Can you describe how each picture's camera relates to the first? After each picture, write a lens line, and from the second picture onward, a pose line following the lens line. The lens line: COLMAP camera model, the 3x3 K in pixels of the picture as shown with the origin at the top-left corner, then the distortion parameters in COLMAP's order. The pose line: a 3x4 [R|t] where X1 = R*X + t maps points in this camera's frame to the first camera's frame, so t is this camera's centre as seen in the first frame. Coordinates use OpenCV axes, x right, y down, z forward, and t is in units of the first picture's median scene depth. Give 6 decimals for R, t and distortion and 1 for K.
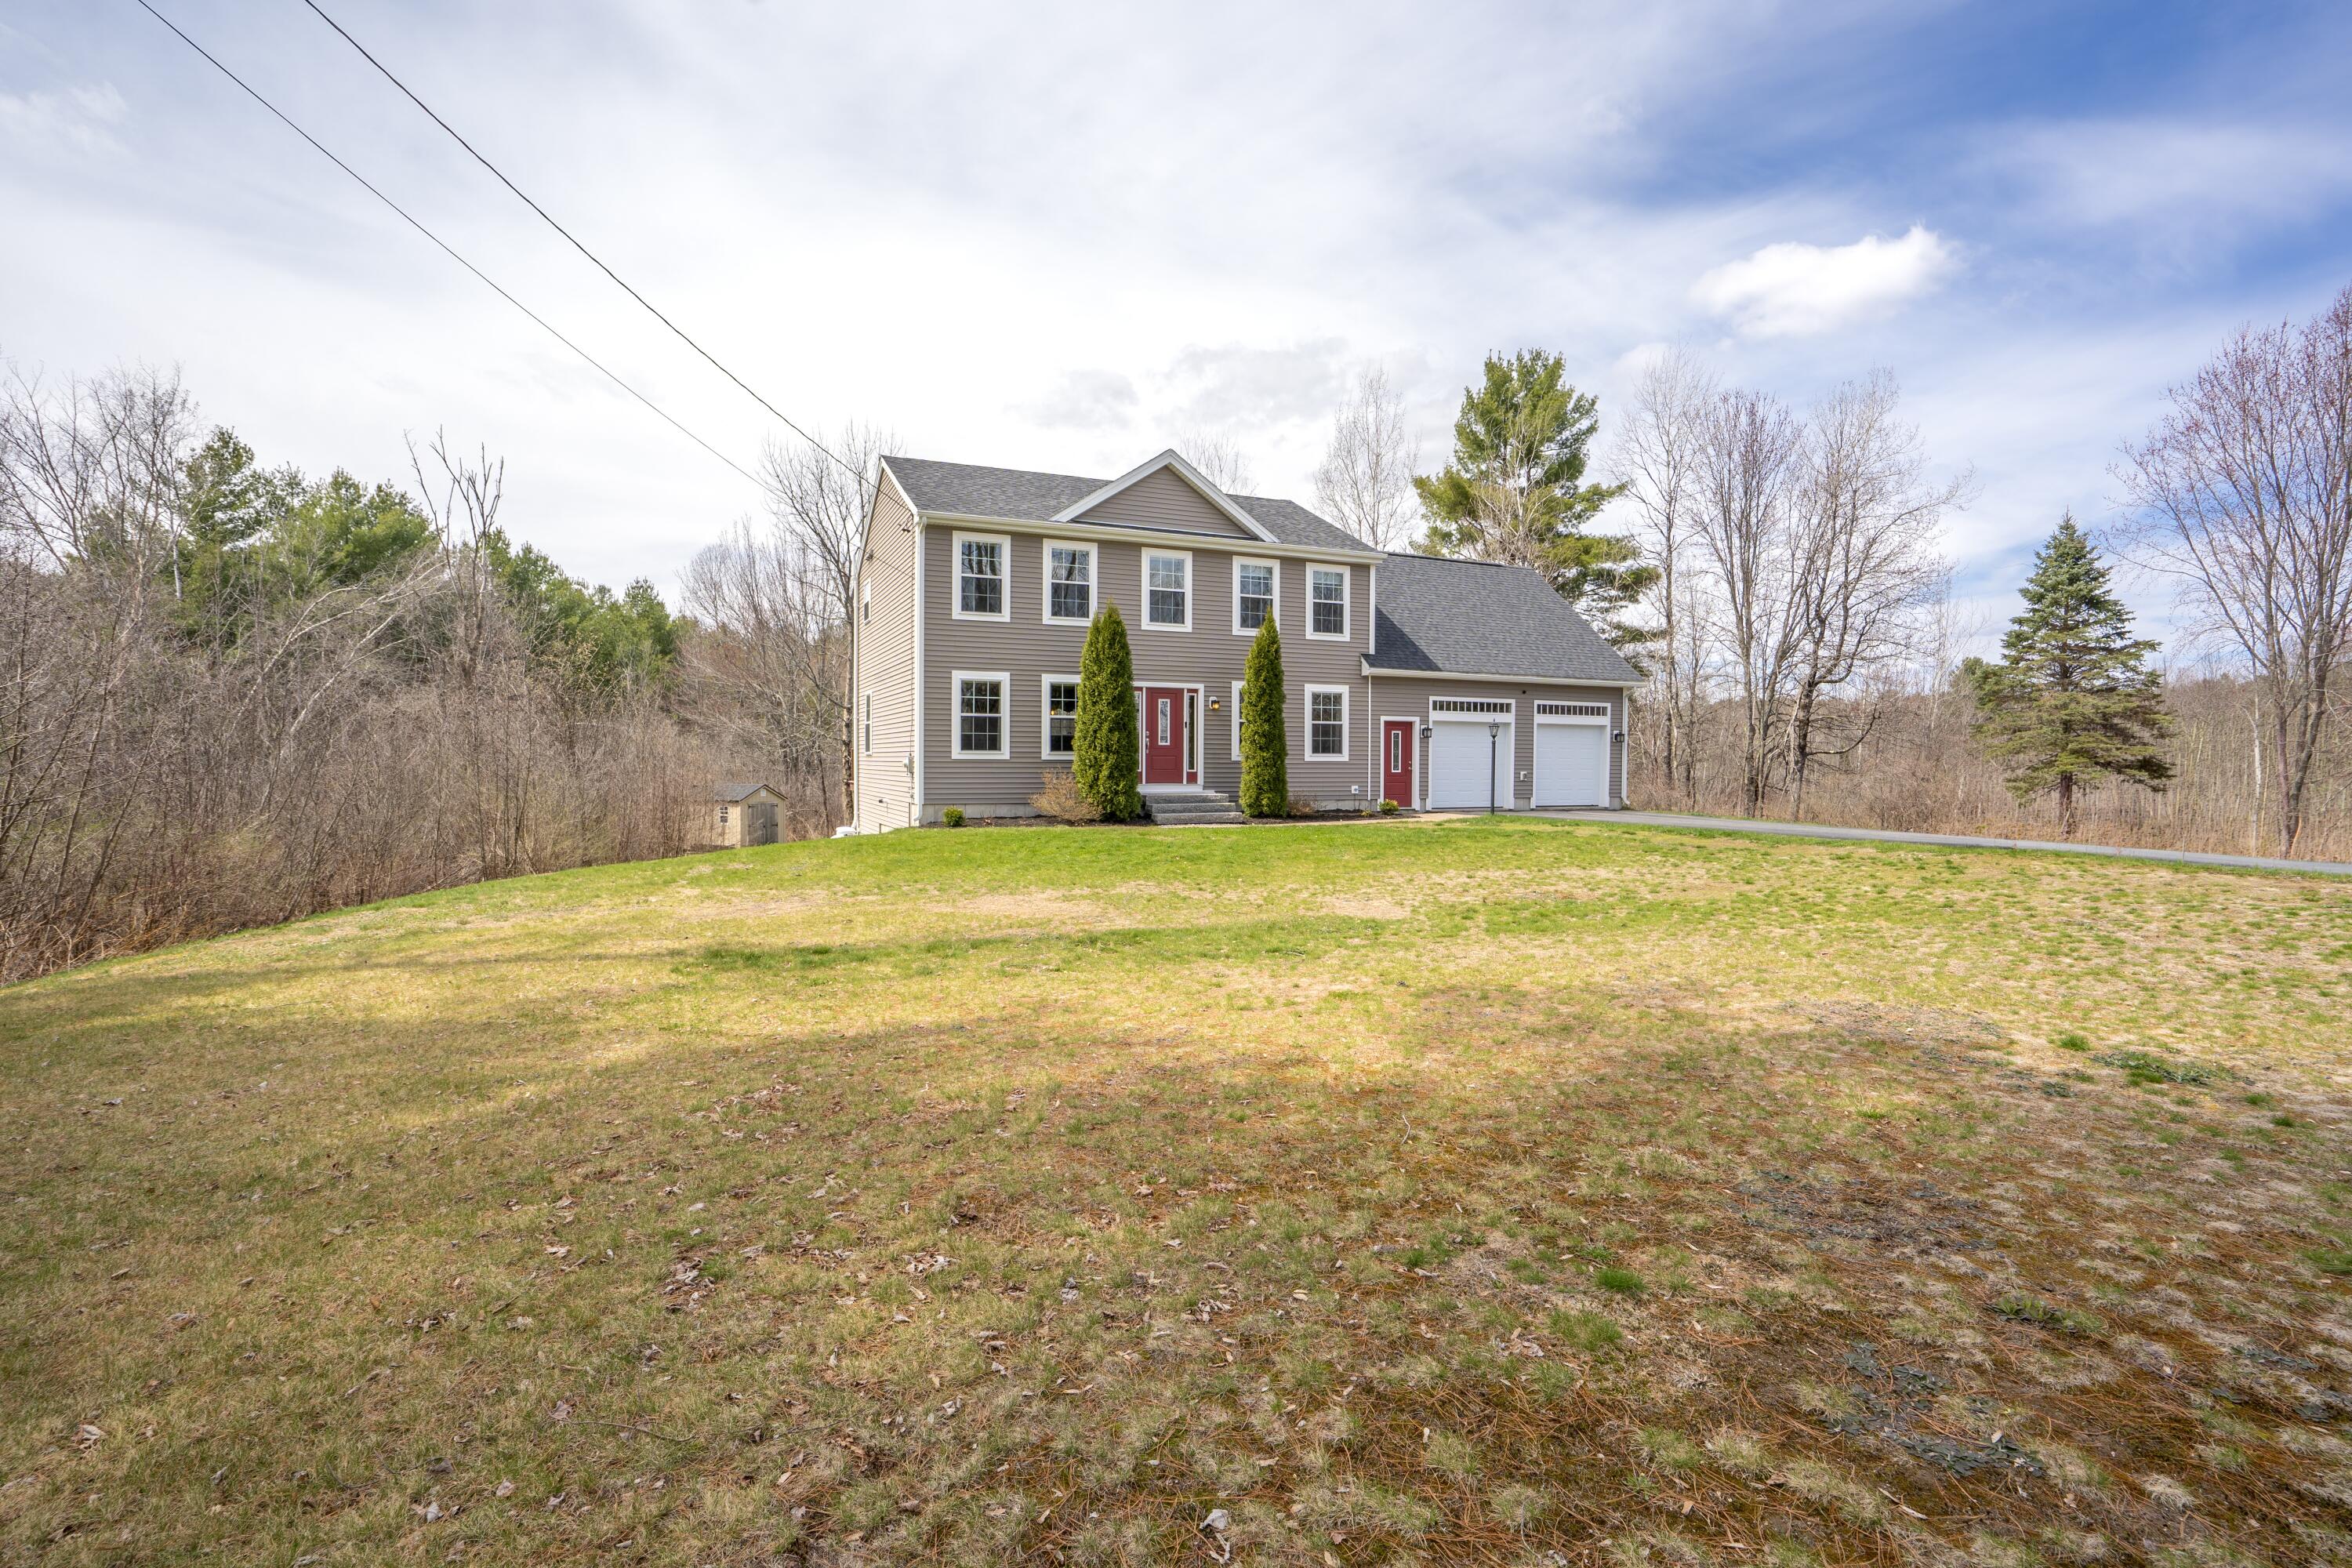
lens RADIAL K [[1107.9, 0, 1180.9], [0, 1107.9, 795.2], [0, 0, 1]] dist [-0.028880, 0.000069]
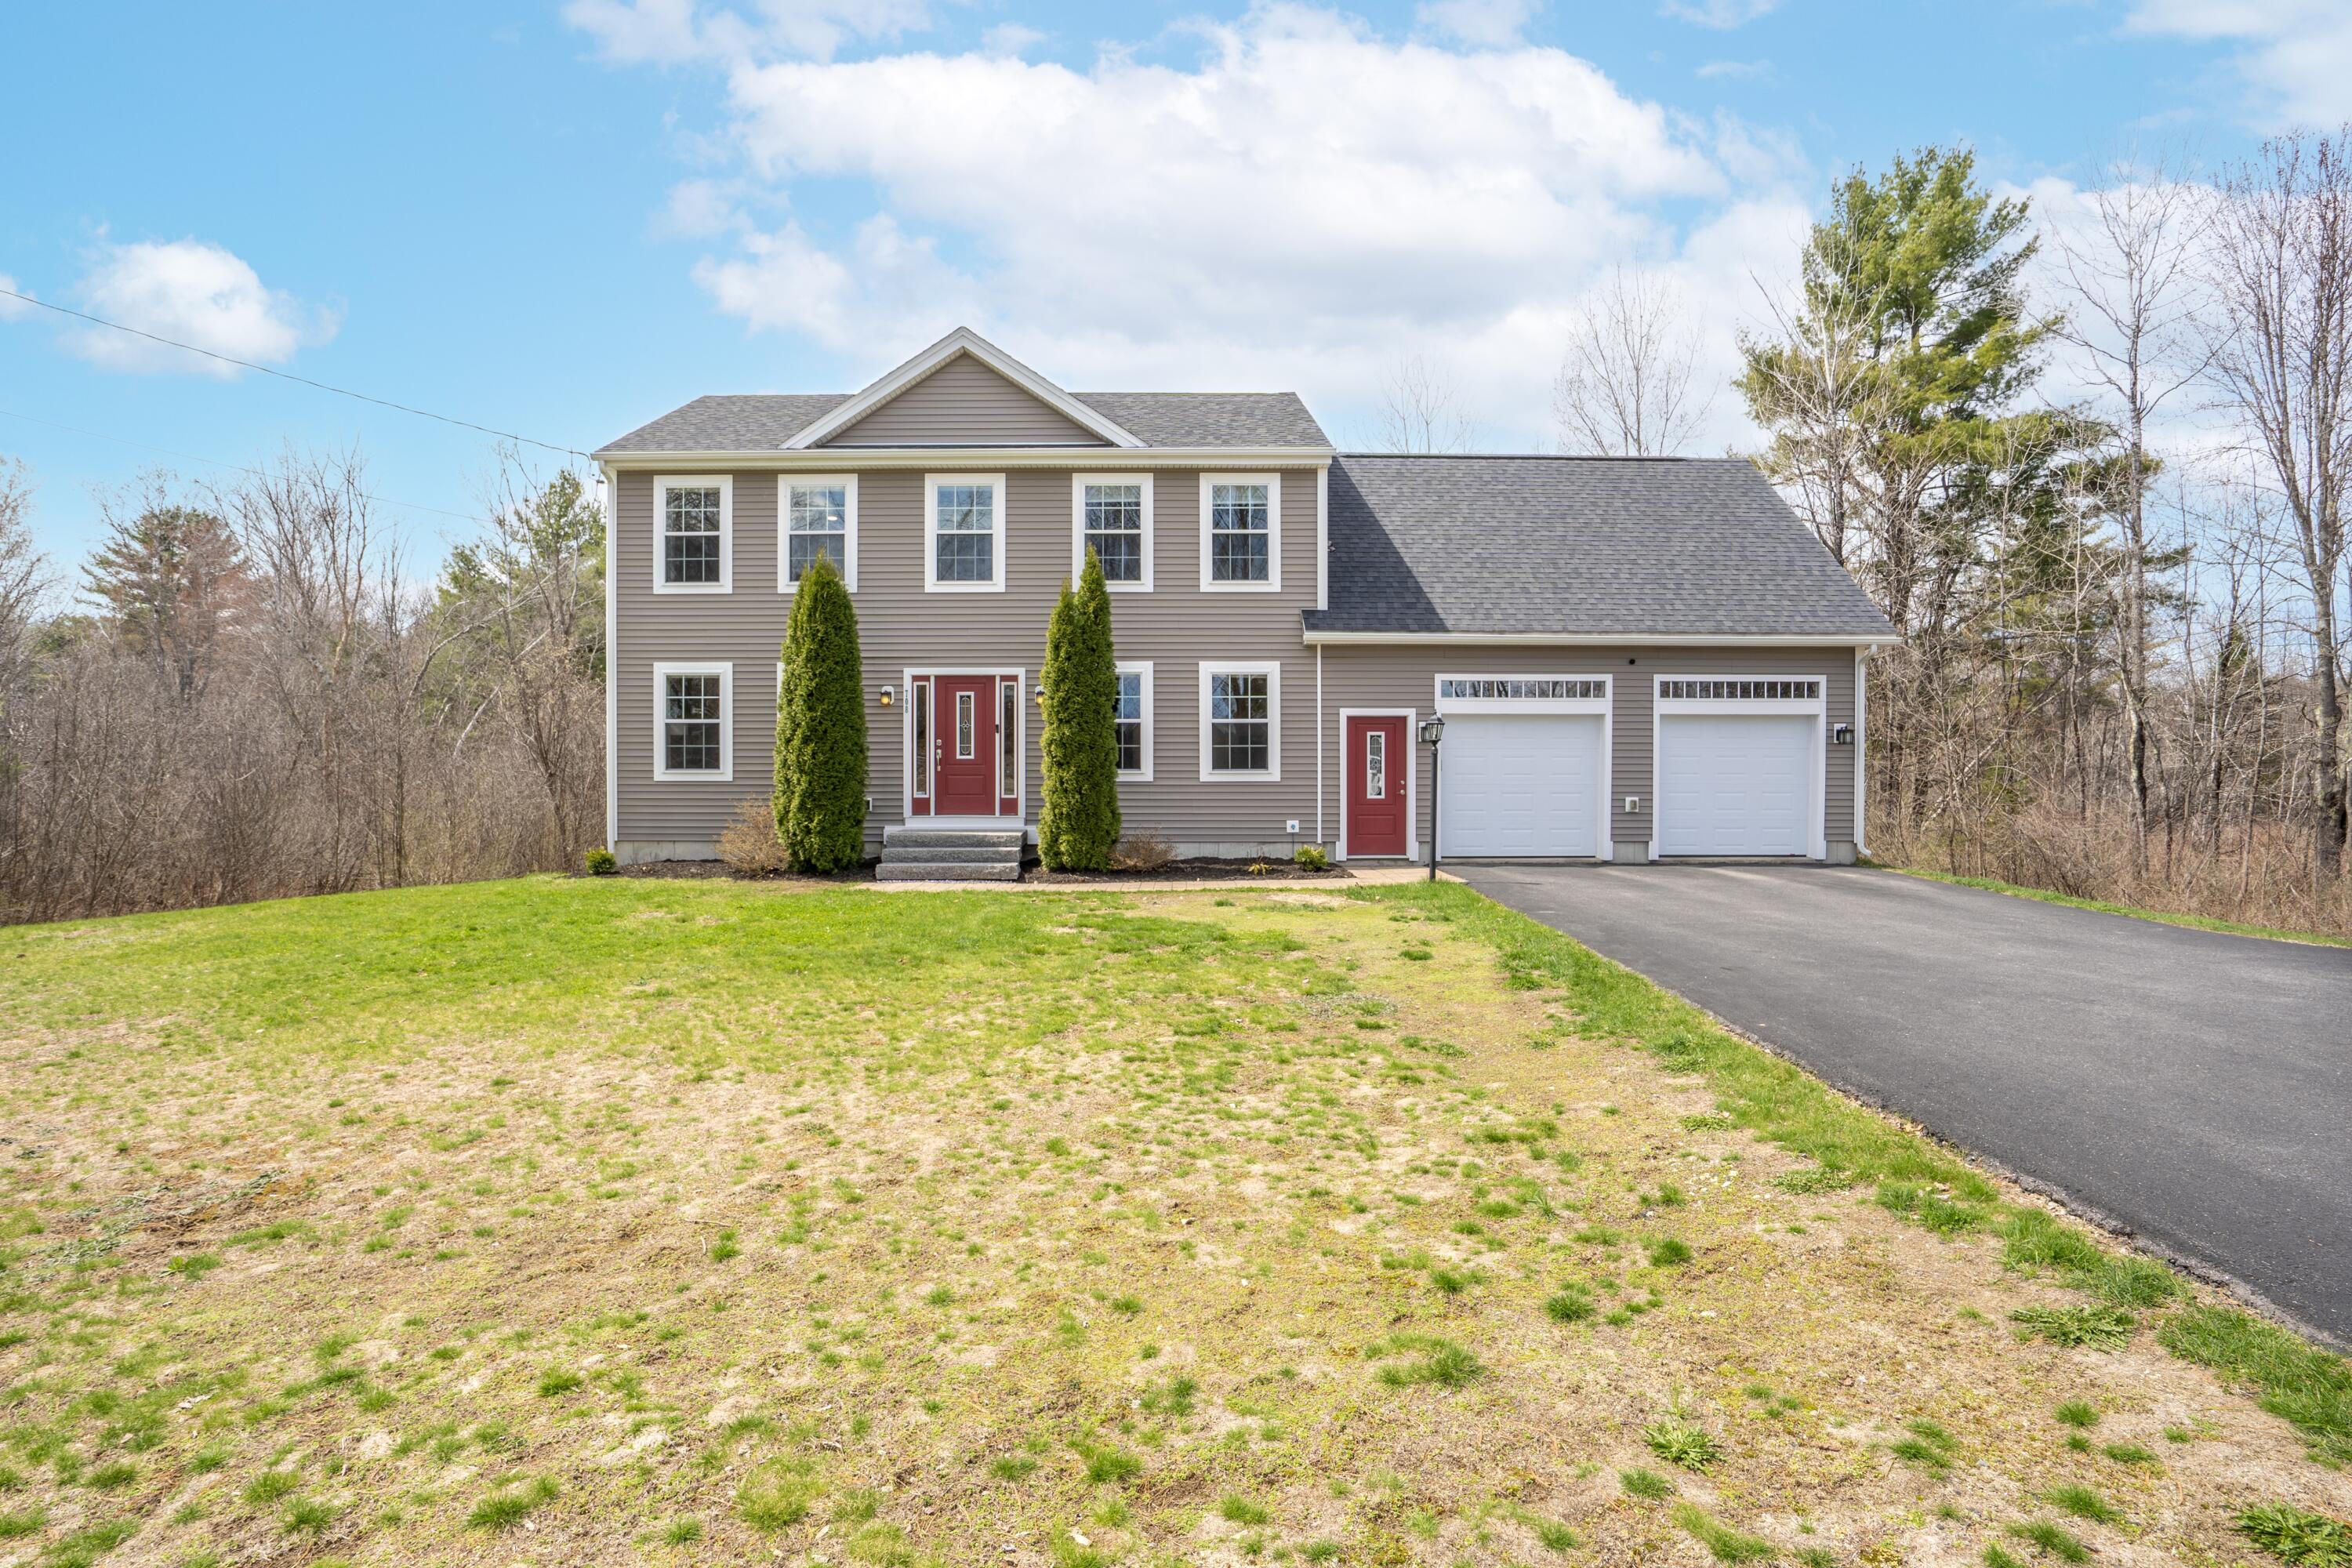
lens RADIAL K [[1160.5, 0, 1165.3], [0, 1160.5, 776.3], [0, 0, 1]] dist [-0.029957, 0.000956]
pose [[0.909893, 0.002478, -0.414835, 0.375299], [-0.008339, 0.999889, -0.012318, -0.025186], [0.414759, 0.014667, 0.909813, 0.378180]]
